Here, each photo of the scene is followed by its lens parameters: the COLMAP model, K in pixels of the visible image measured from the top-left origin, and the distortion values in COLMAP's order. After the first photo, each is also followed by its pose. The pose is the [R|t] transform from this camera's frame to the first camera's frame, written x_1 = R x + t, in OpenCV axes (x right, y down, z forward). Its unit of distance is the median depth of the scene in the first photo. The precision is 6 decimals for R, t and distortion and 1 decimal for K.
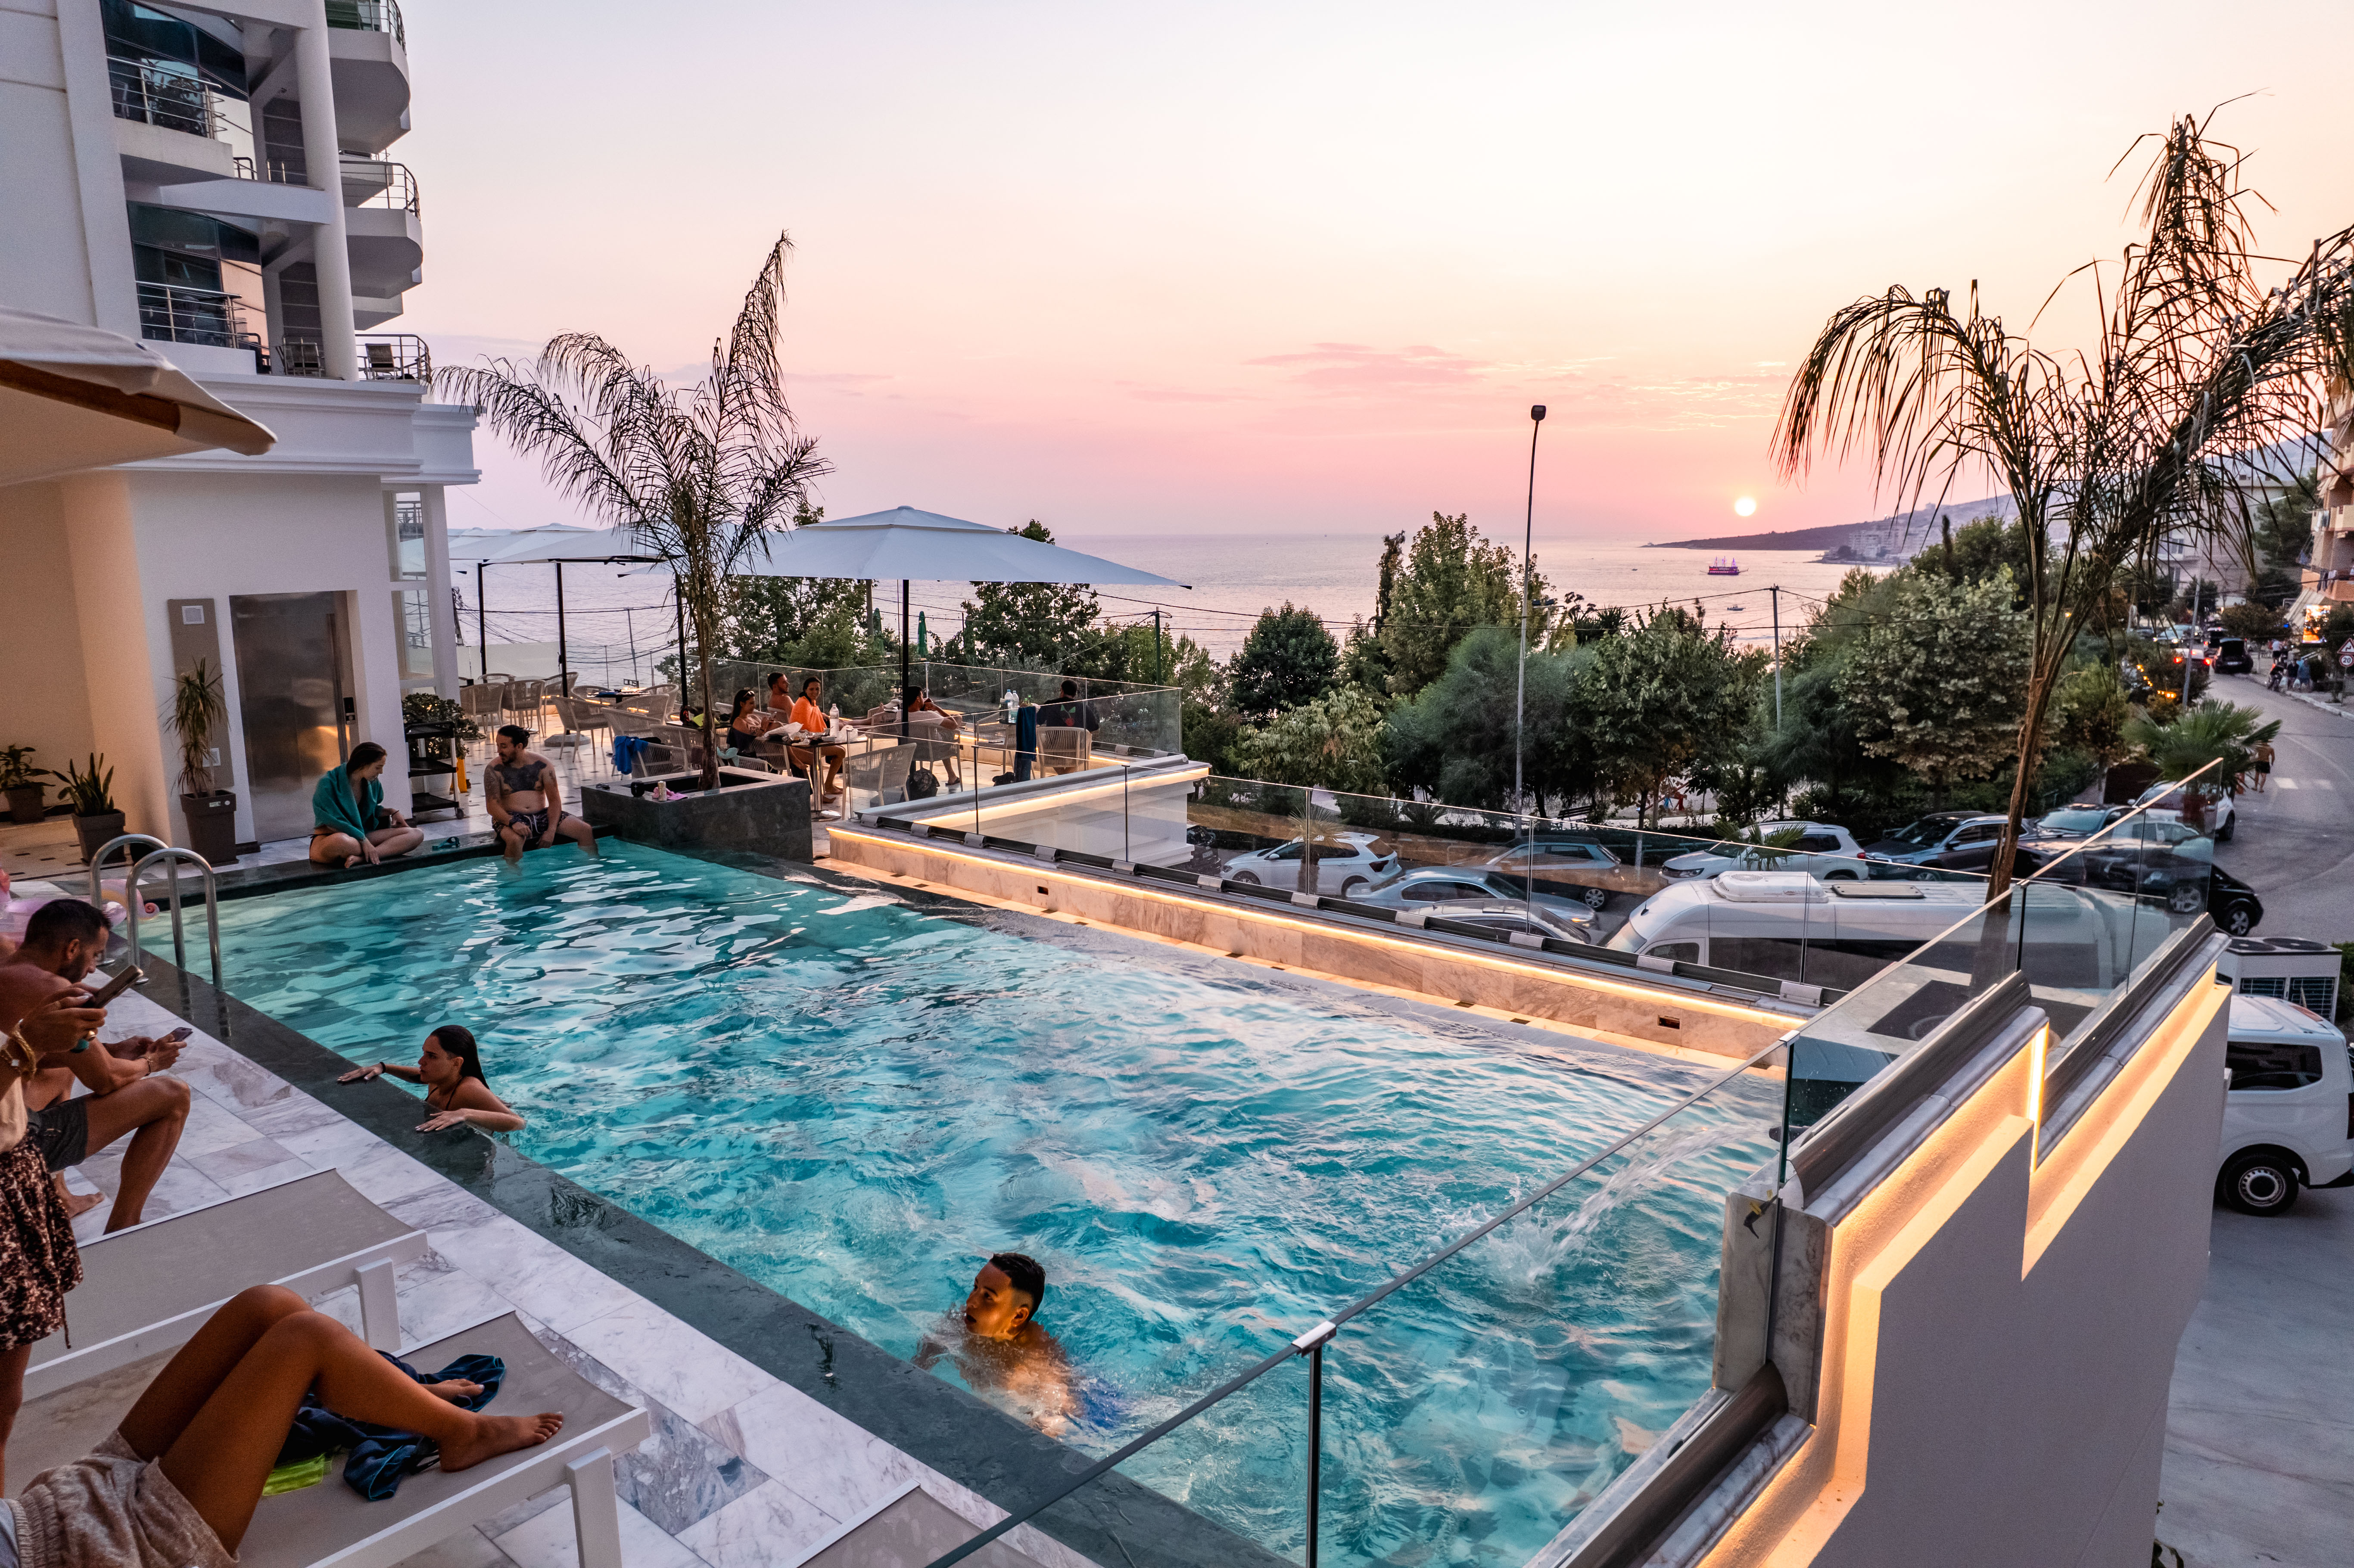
lens RADIAL K [[1503.1, 0, 1172.9], [0, 1503.1, 787.5], [0, 0, 1]] dist [-0.082252, 0.072666]
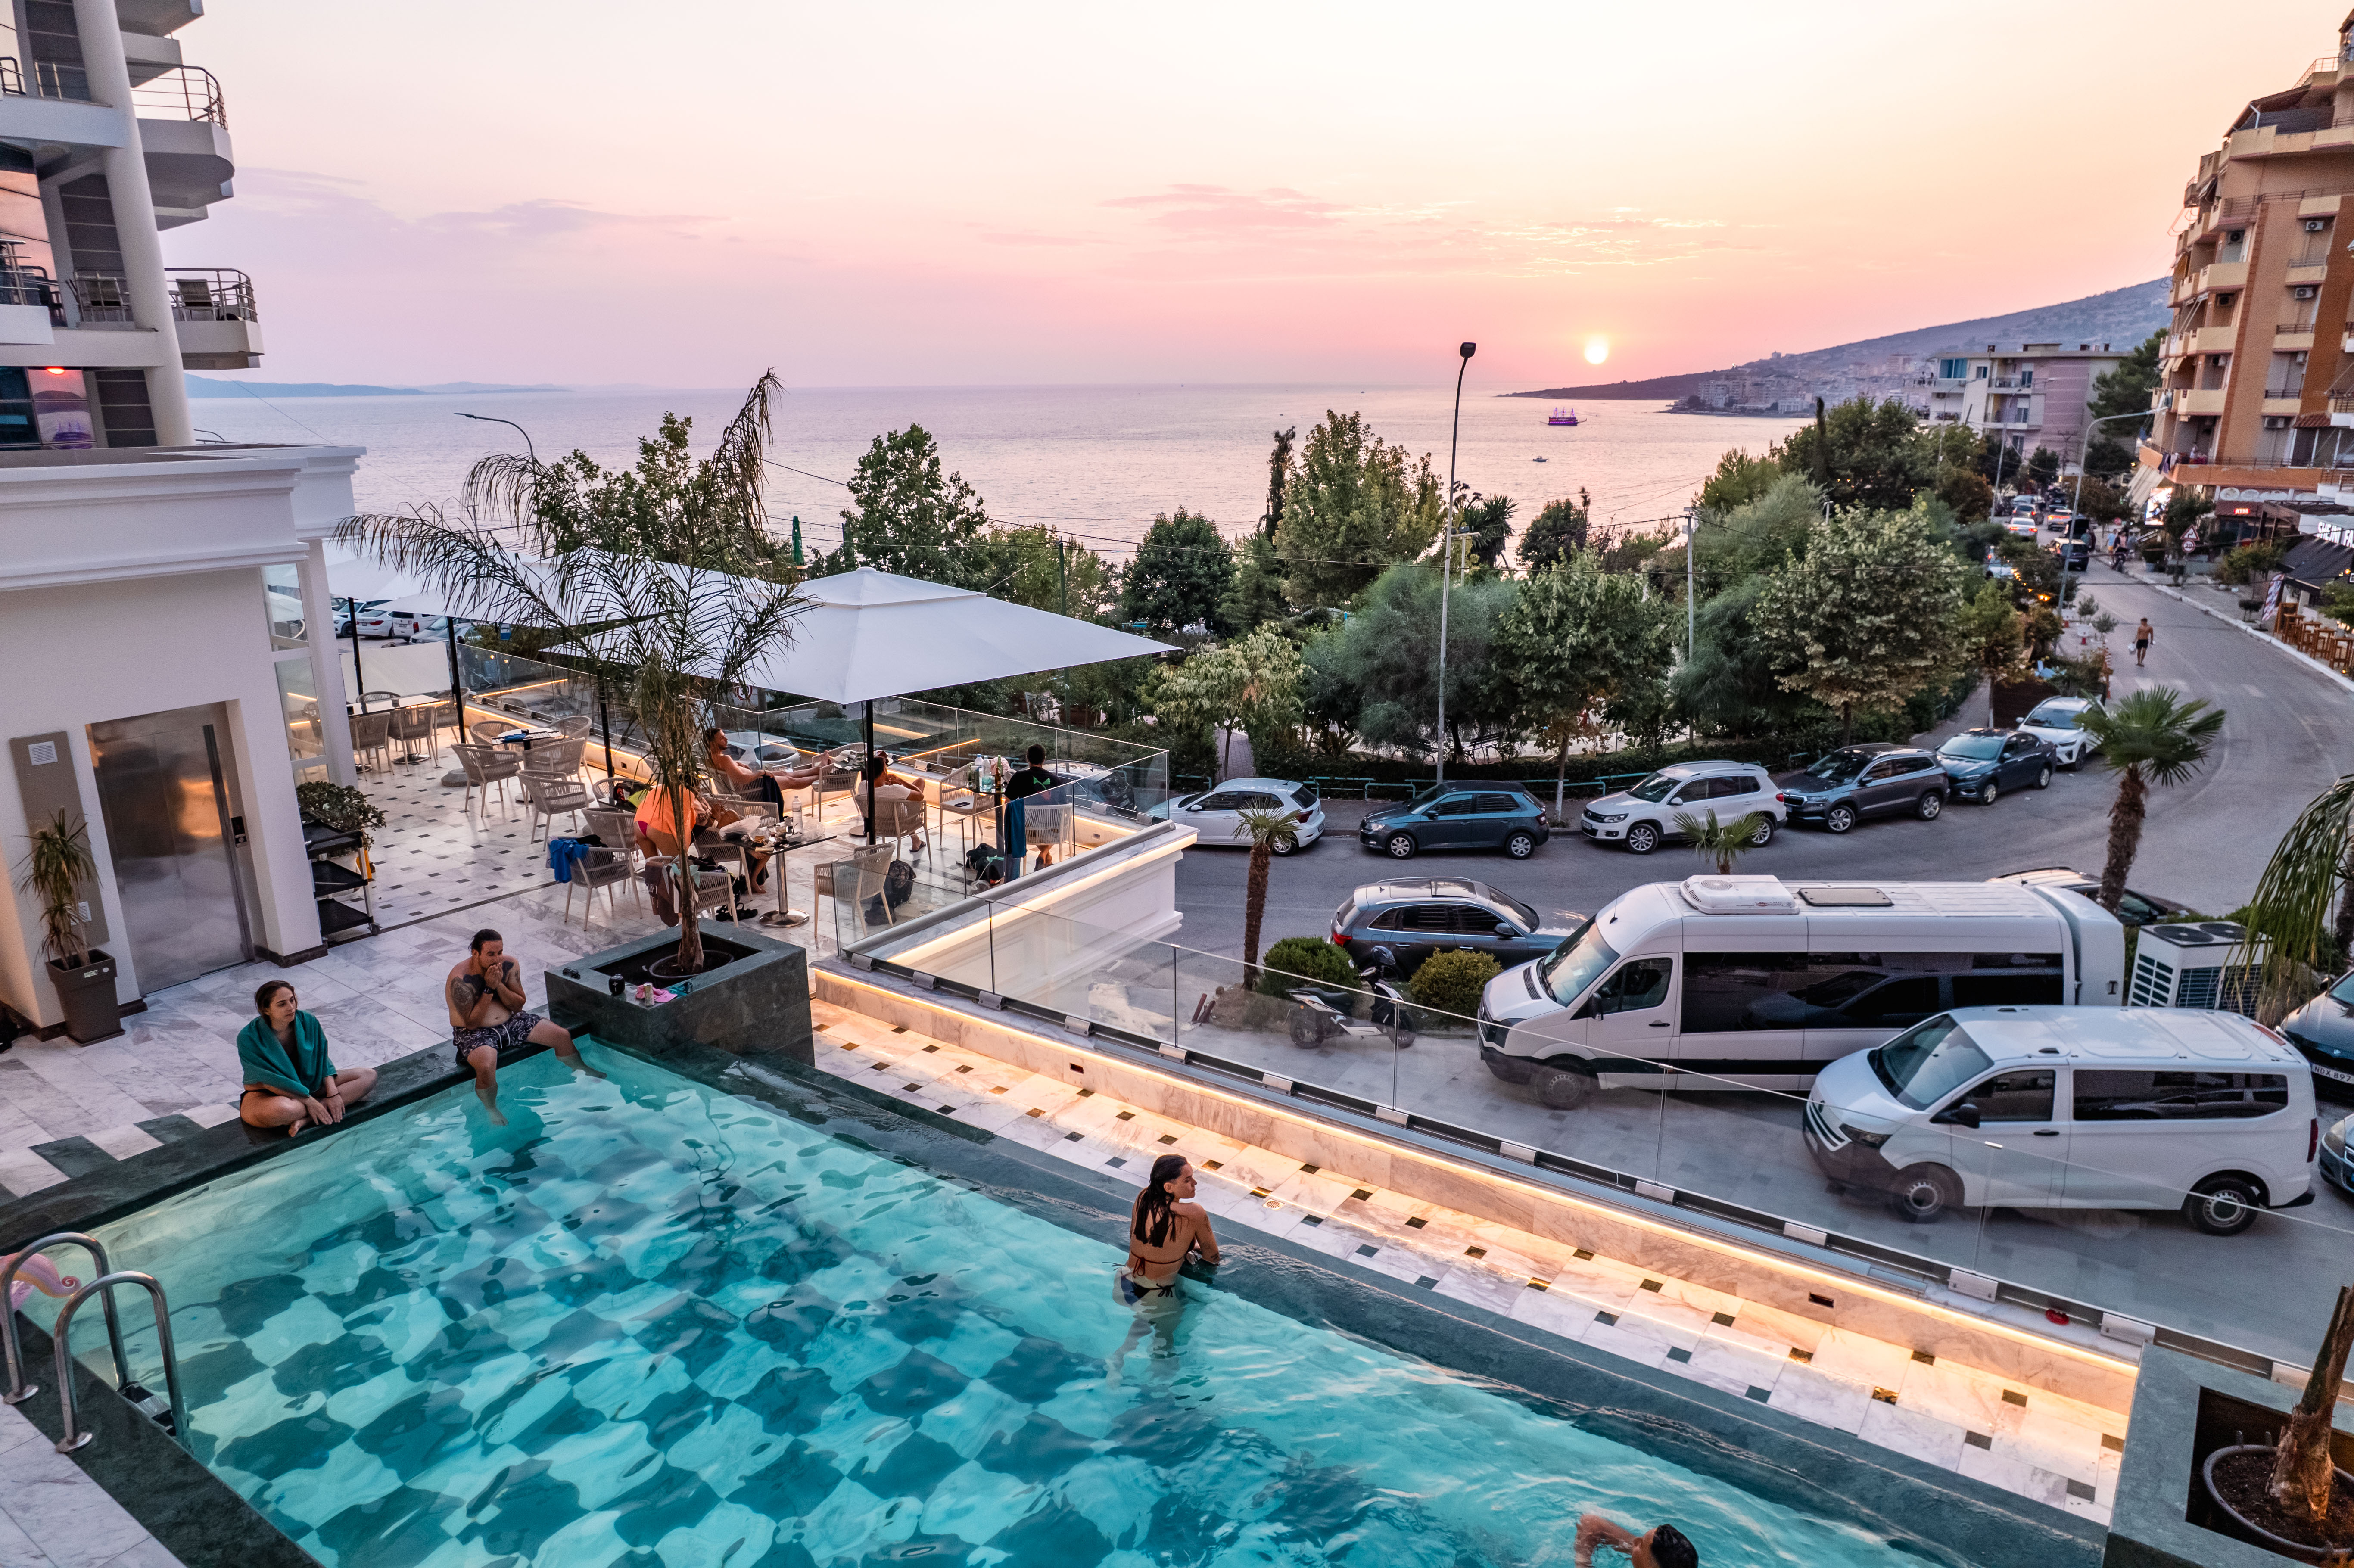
lens RADIAL K [[1503.1, 0, 1172.9], [0, 1503.1, 787.5], [0, 0, 1]] dist [-0.082252, 0.072666]
pose [[0.995584, -0.026840, 0.089961, -0.034973], [0.018116, 0.995175, 0.096429, -0.061993], [-0.092115, -0.094373, 0.991266, 0.036547]]
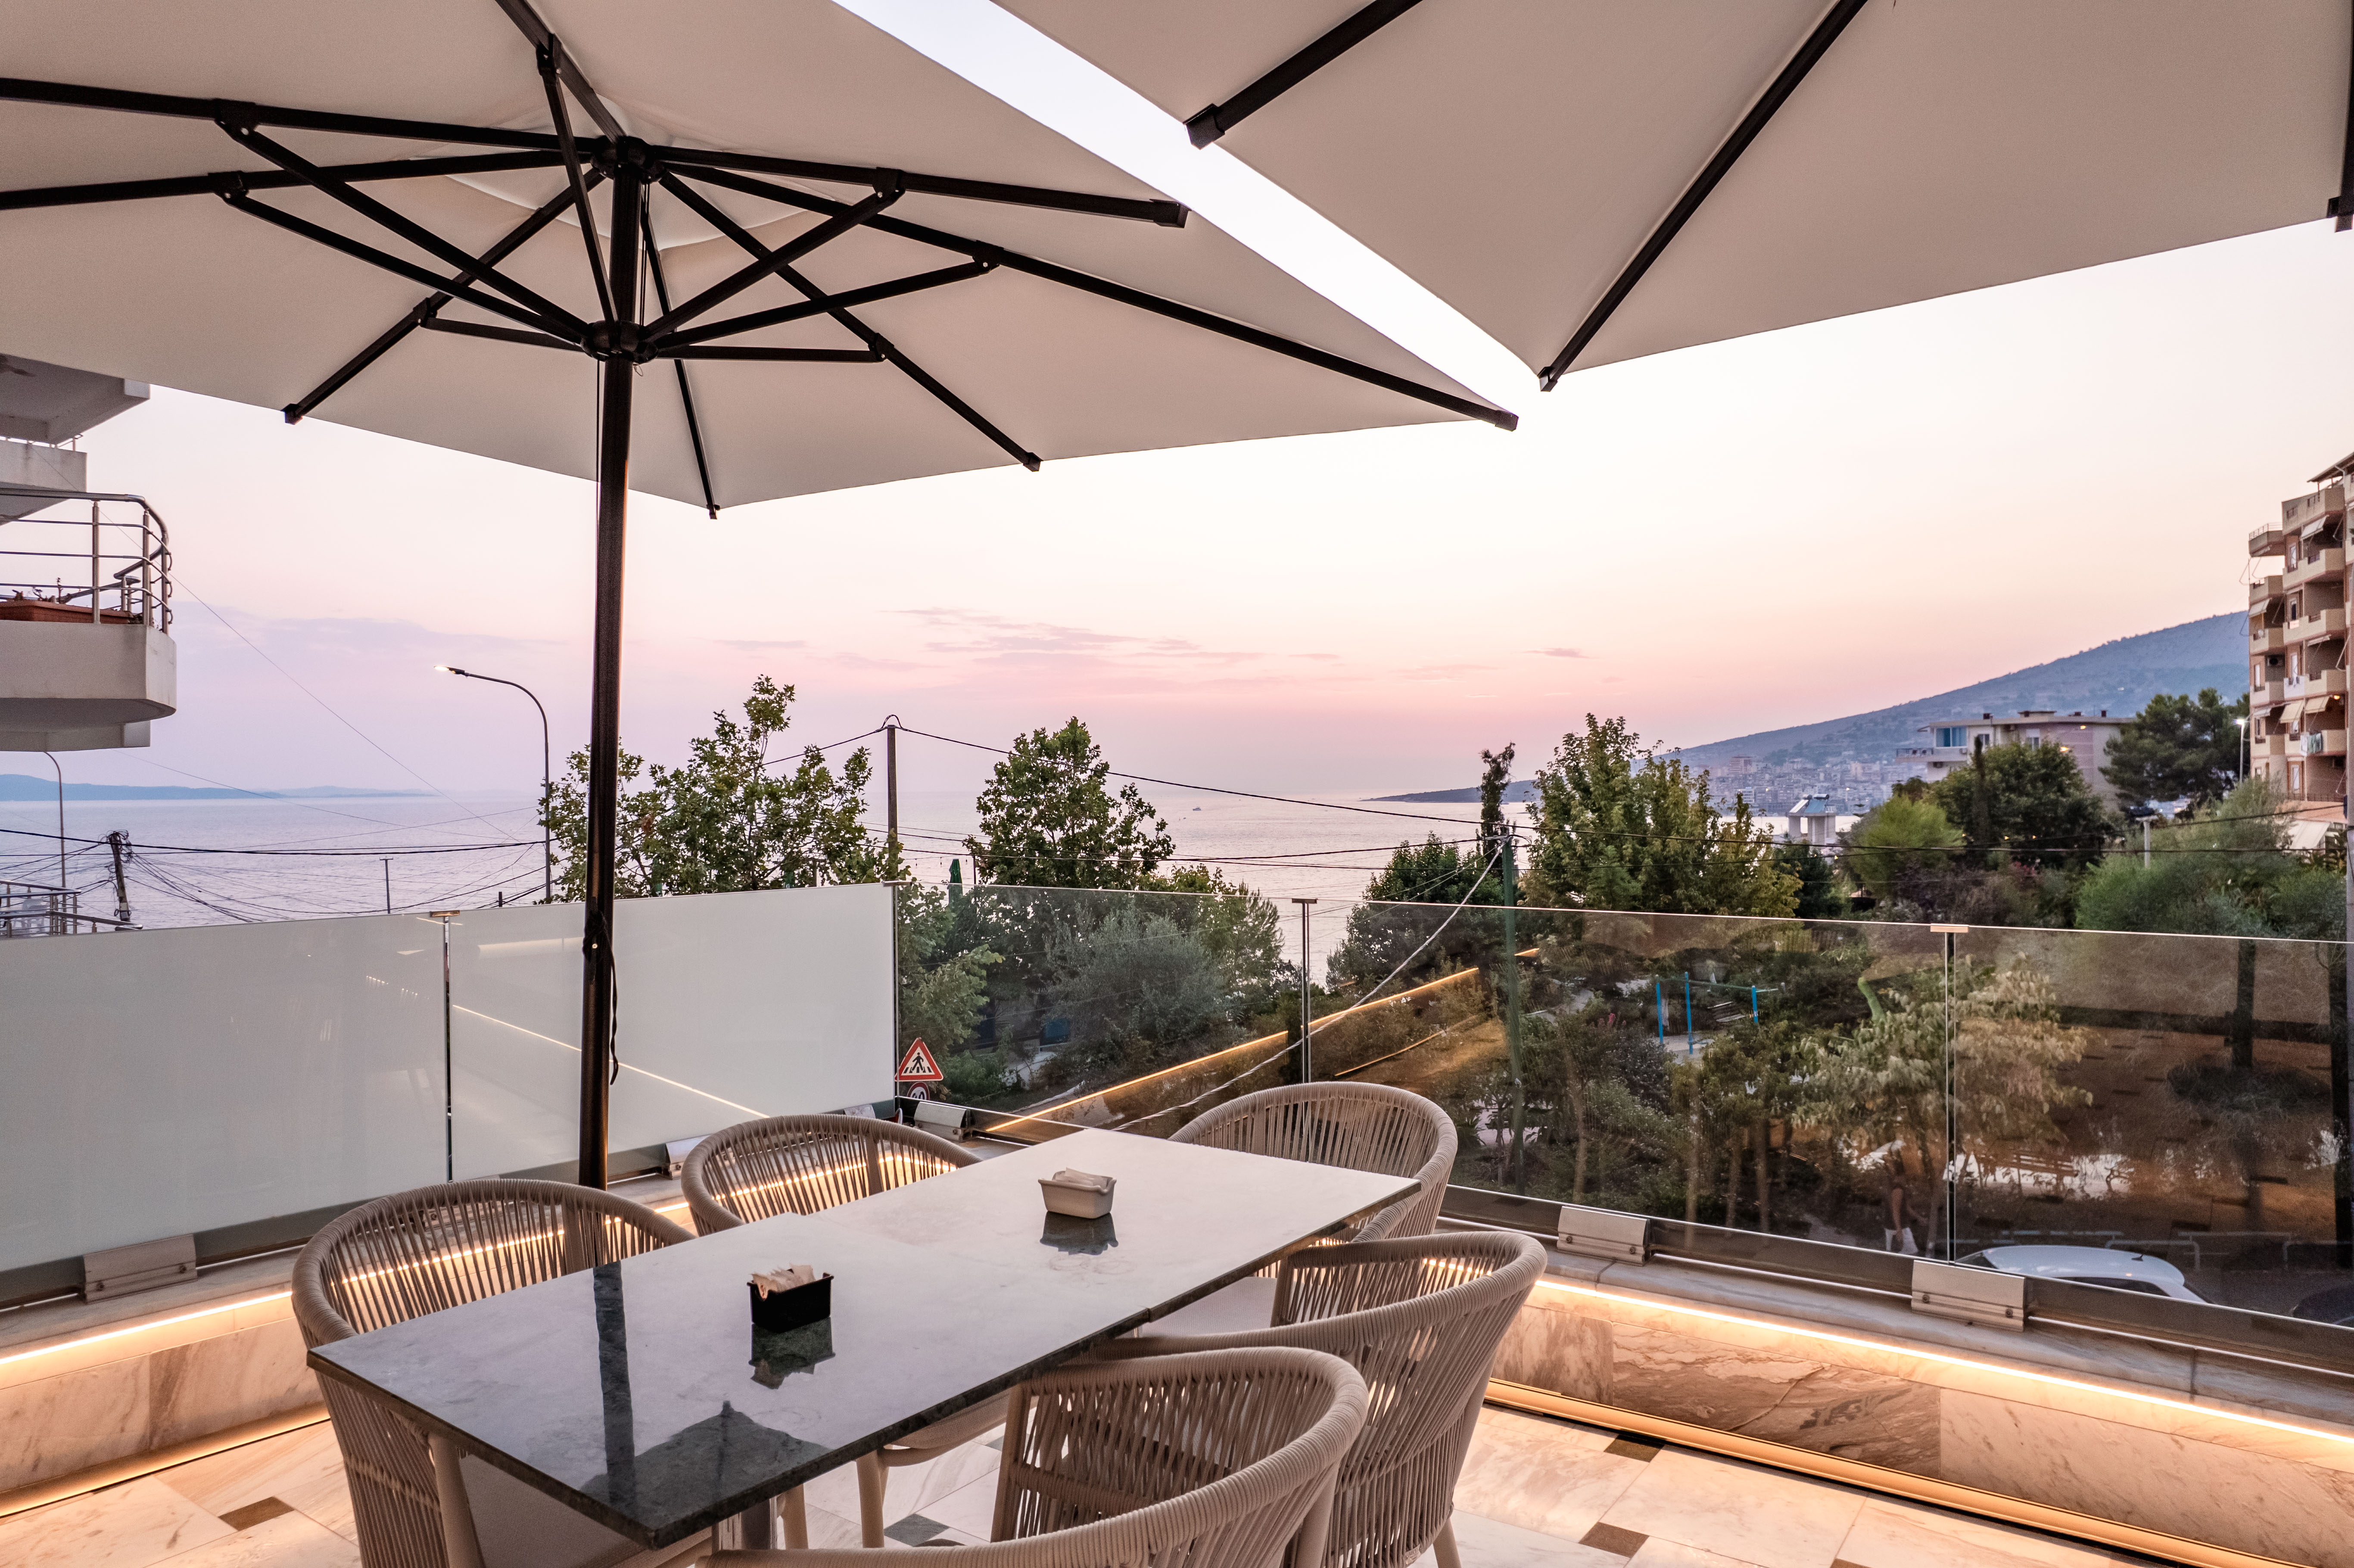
lens RADIAL K [[1503.1, 0, 1172.9], [0, 1503.1, 787.5], [0, 0, 1]] dist [-0.082252, 0.072666]
pose [[0.984089, -0.002094, 0.177665, -0.286486], [0.032185, 0.985489, -0.166658, -0.051139], [-0.174738, 0.169725, 0.969876, 0.547005]]
